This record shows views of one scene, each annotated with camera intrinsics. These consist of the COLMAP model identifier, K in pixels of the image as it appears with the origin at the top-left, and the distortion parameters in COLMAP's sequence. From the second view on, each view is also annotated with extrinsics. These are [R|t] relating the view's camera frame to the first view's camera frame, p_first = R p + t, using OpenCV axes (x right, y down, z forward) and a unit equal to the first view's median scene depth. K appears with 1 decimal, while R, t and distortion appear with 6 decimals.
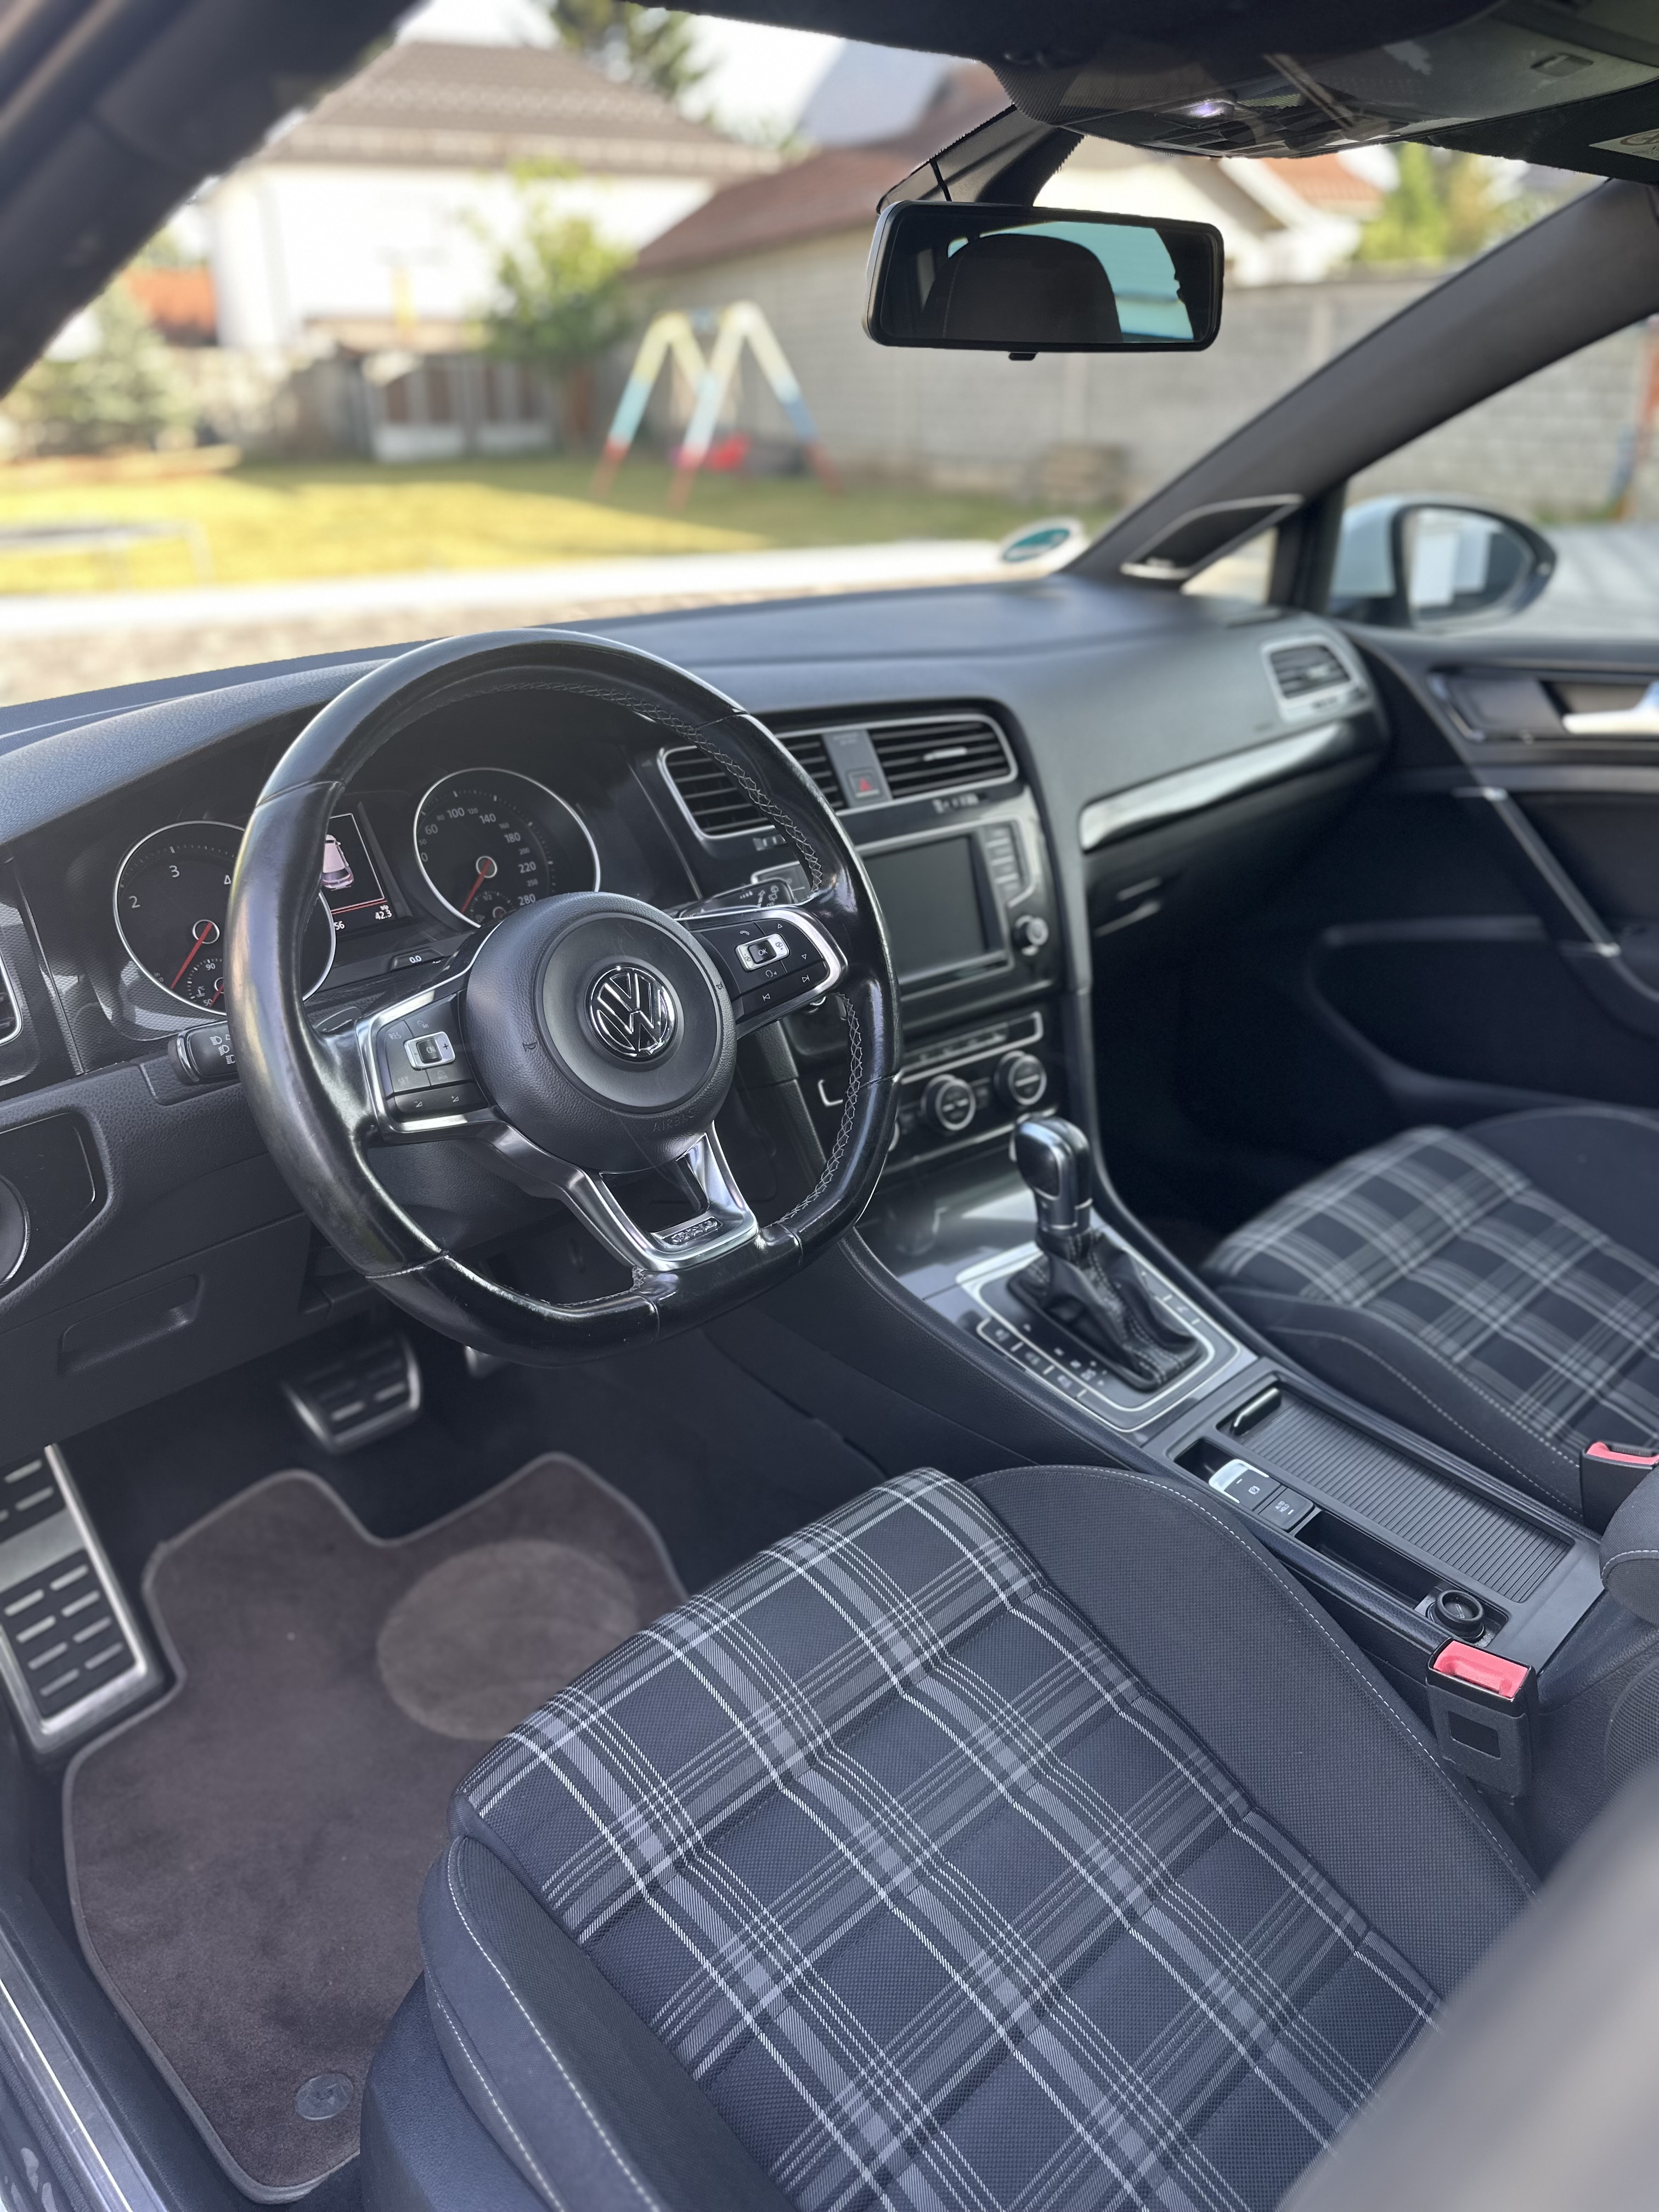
lens RADIAL K [[1574.8, 0, 874.8], [0, 1574.8, 1107.7], [0, 0, 1]] dist [0.025182, -0.047524]
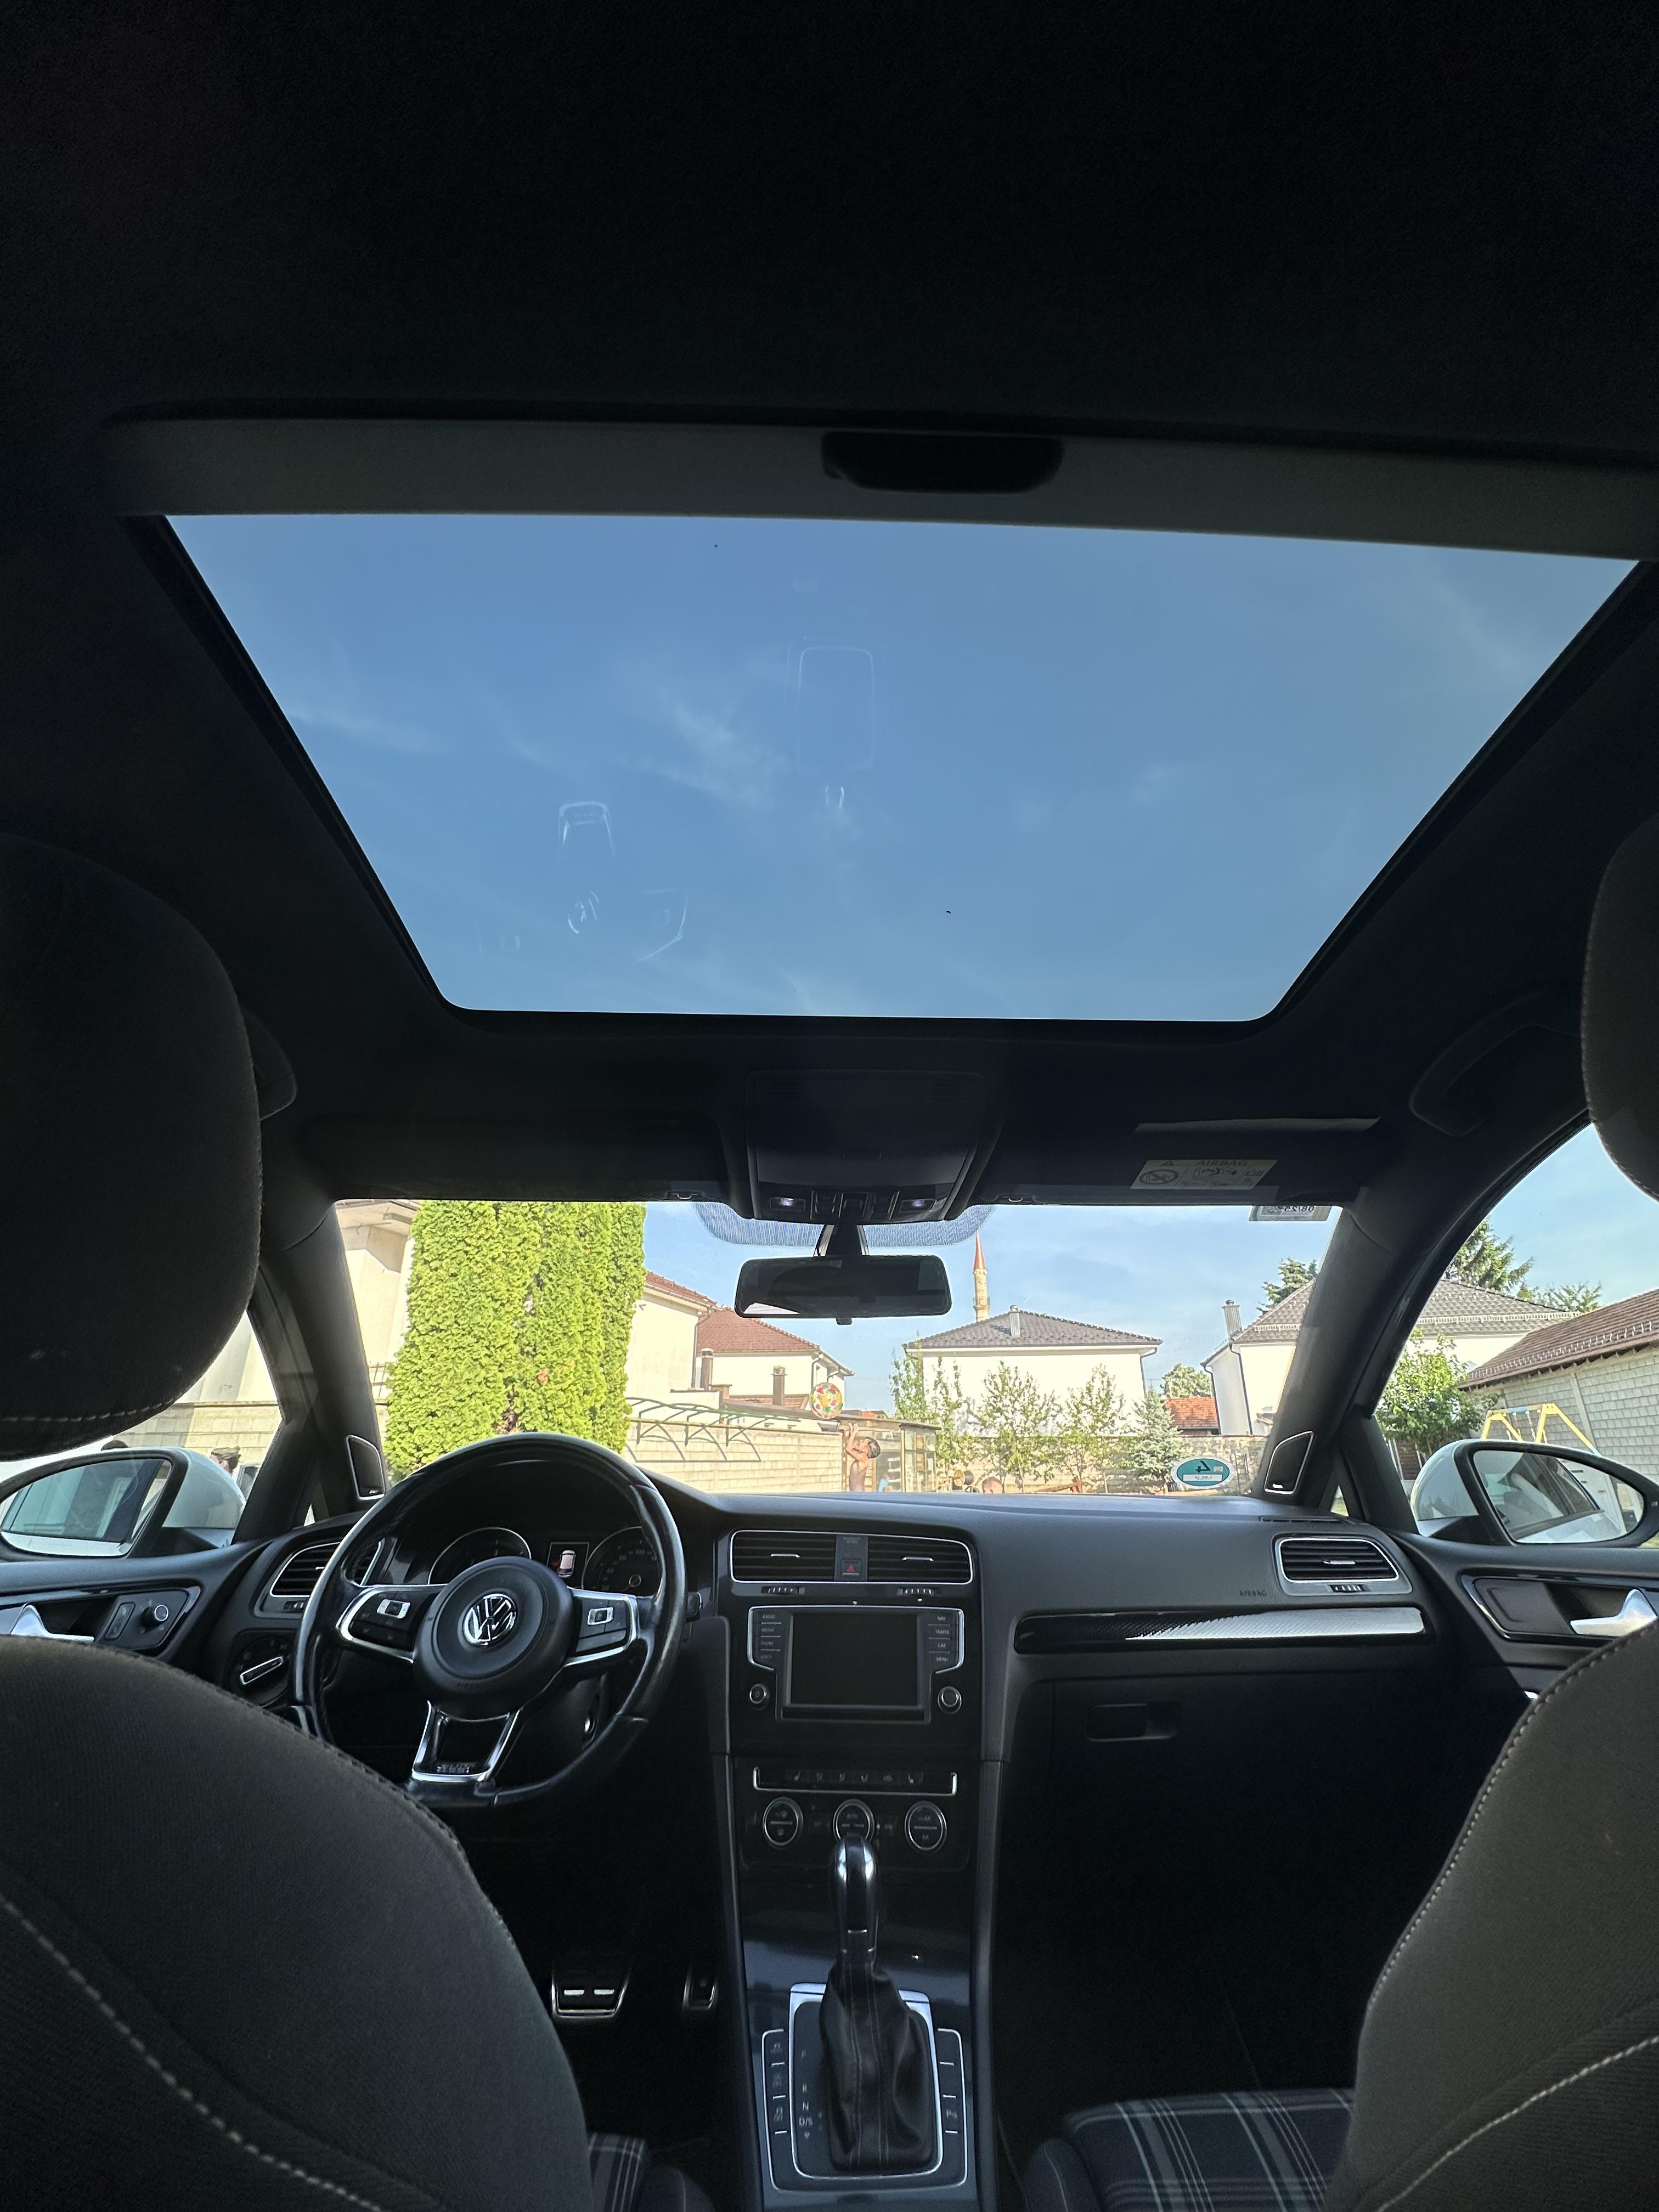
lens RADIAL K [[890.3, 0, 837.1], [0, 890.3, 1121.1], [0, 0, 1]] dist [0.007752, 0.000353]
pose [[0.727752, -0.240544, -0.642274, 0.695832], [-0.286336, 0.744393, -0.603233, 0.016713], [0.623208, 0.622910, 0.472858, 0.242878]]
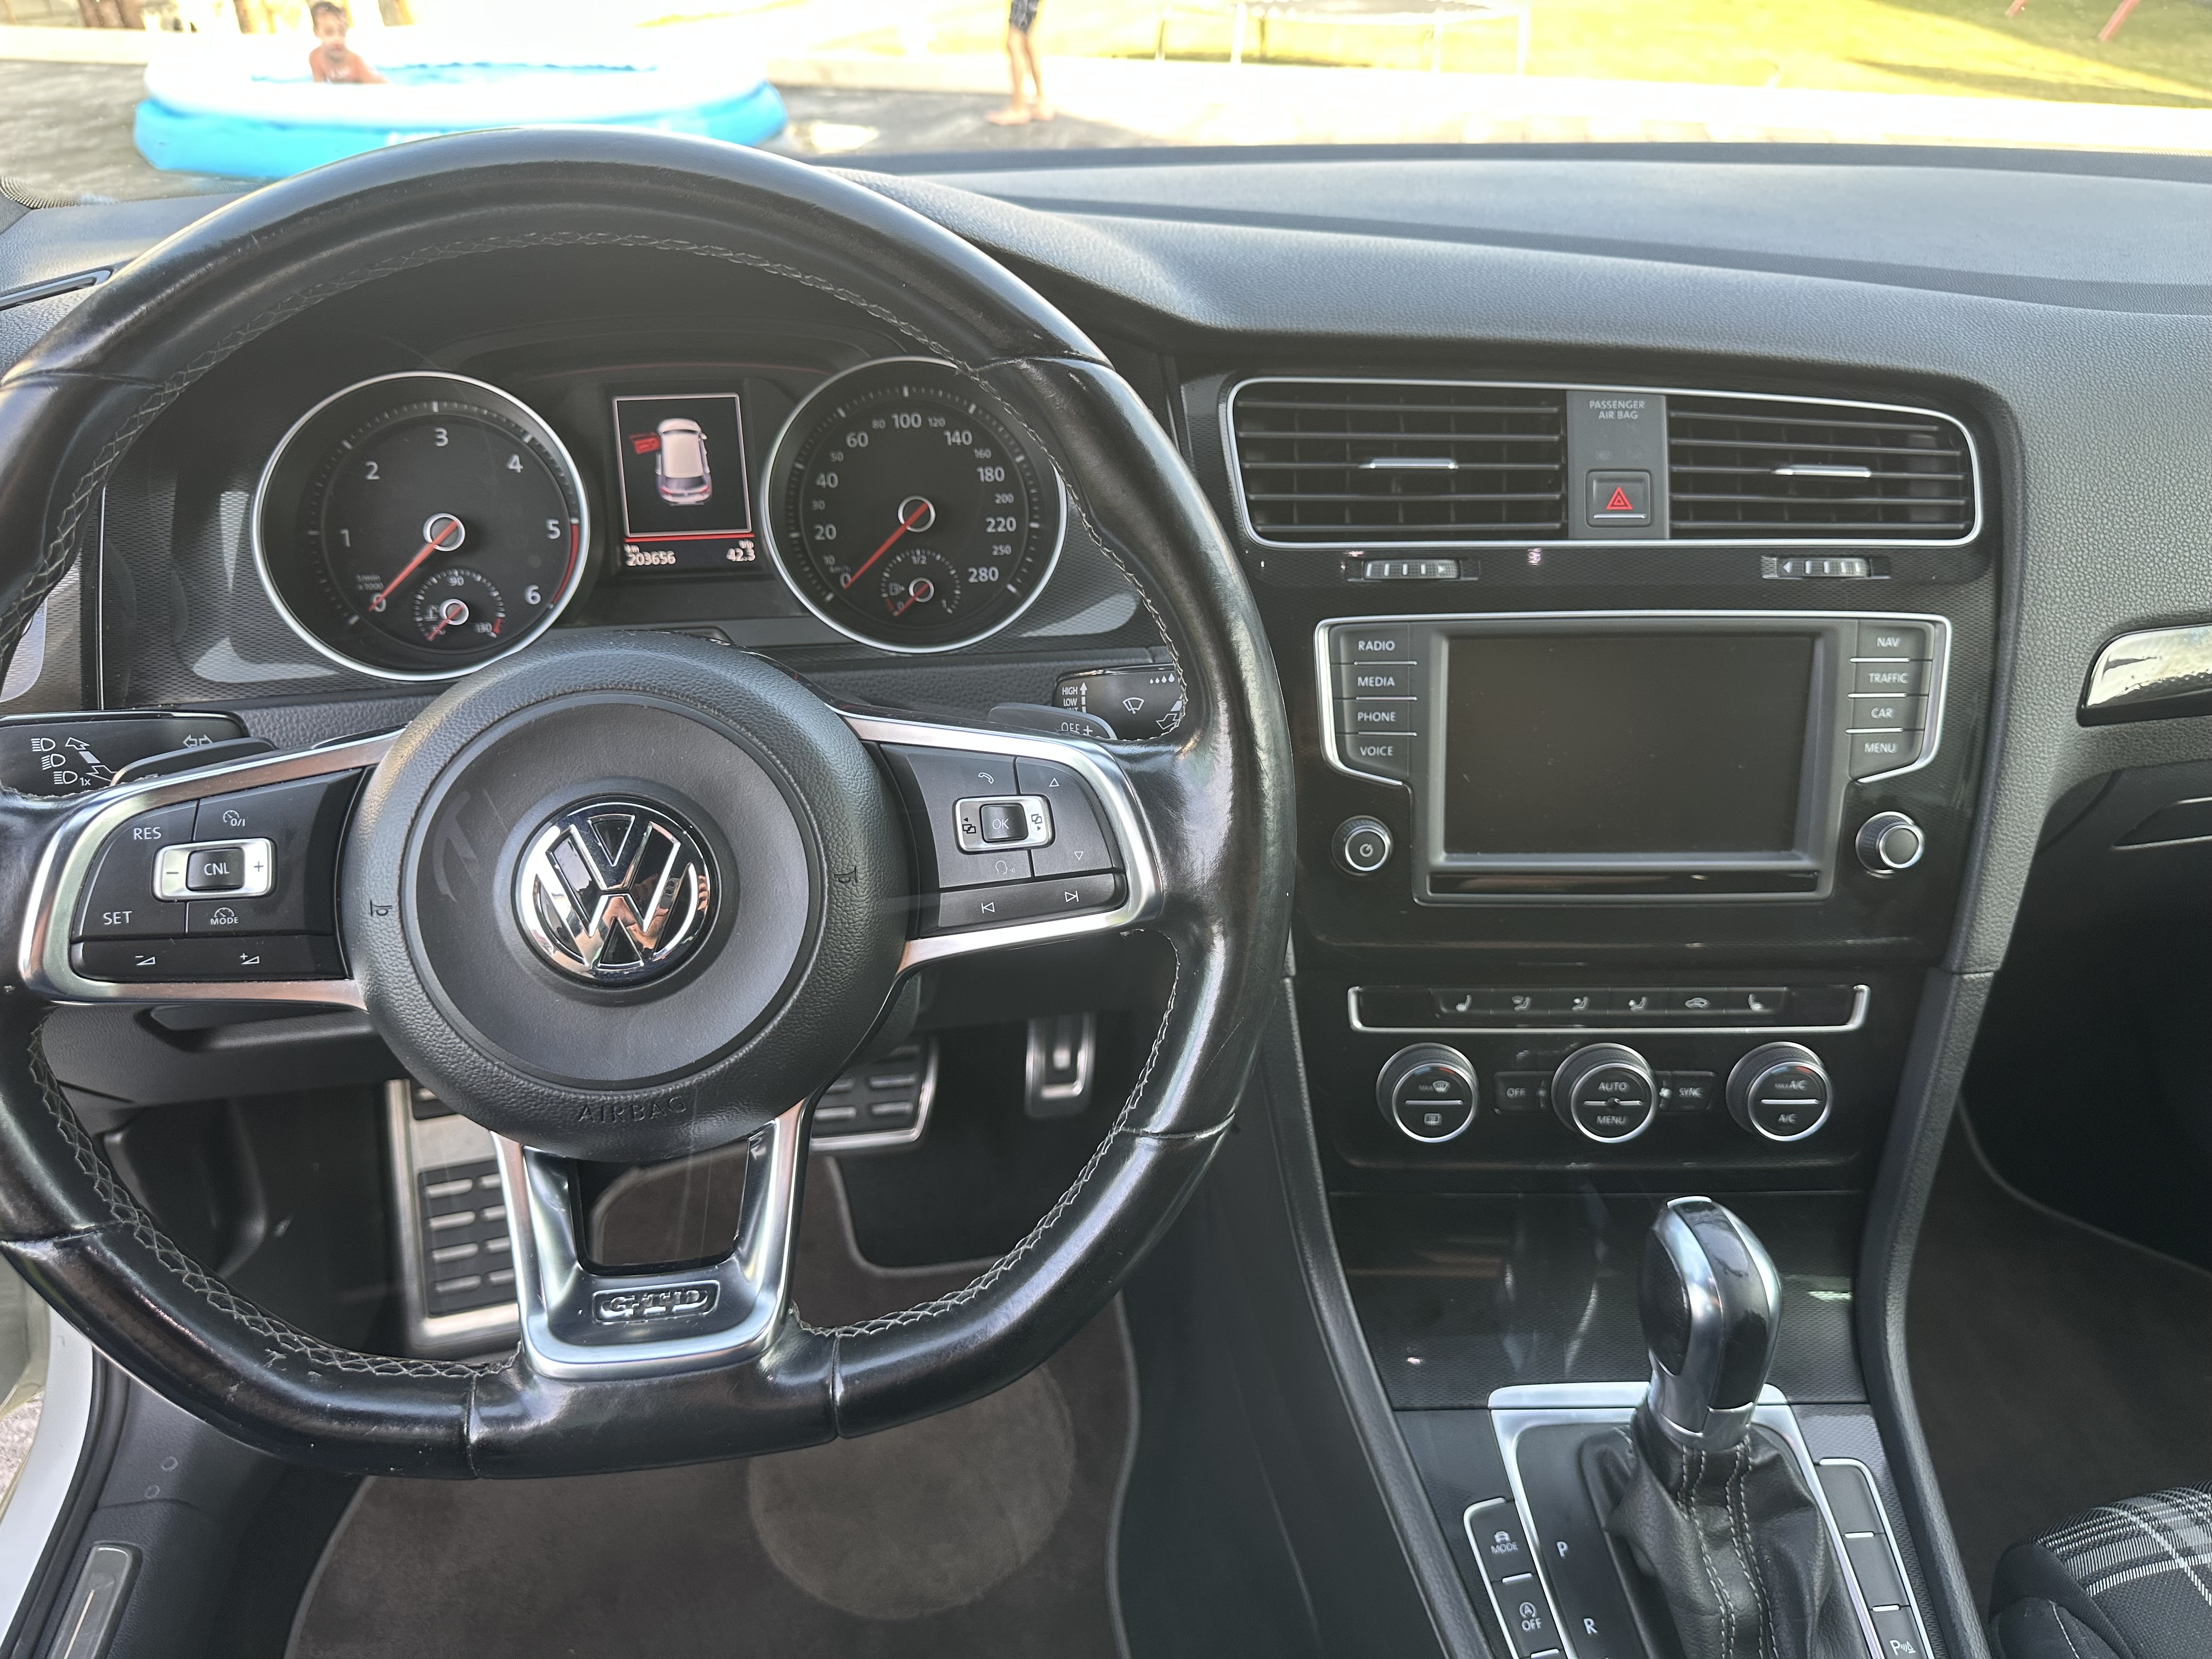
lens RADIAL K [[1574.8, 0, 1091.3], [0, 1574.8, 835.3], [0, 0, 1]] dist [0.025182, -0.047524]
pose [[0.796297, 0.319382, -0.513718, 0.162322], [-0.261187, 0.947543, 0.184236, -0.146131], [0.545612, -0.012530, 0.837945, 0.439813]]
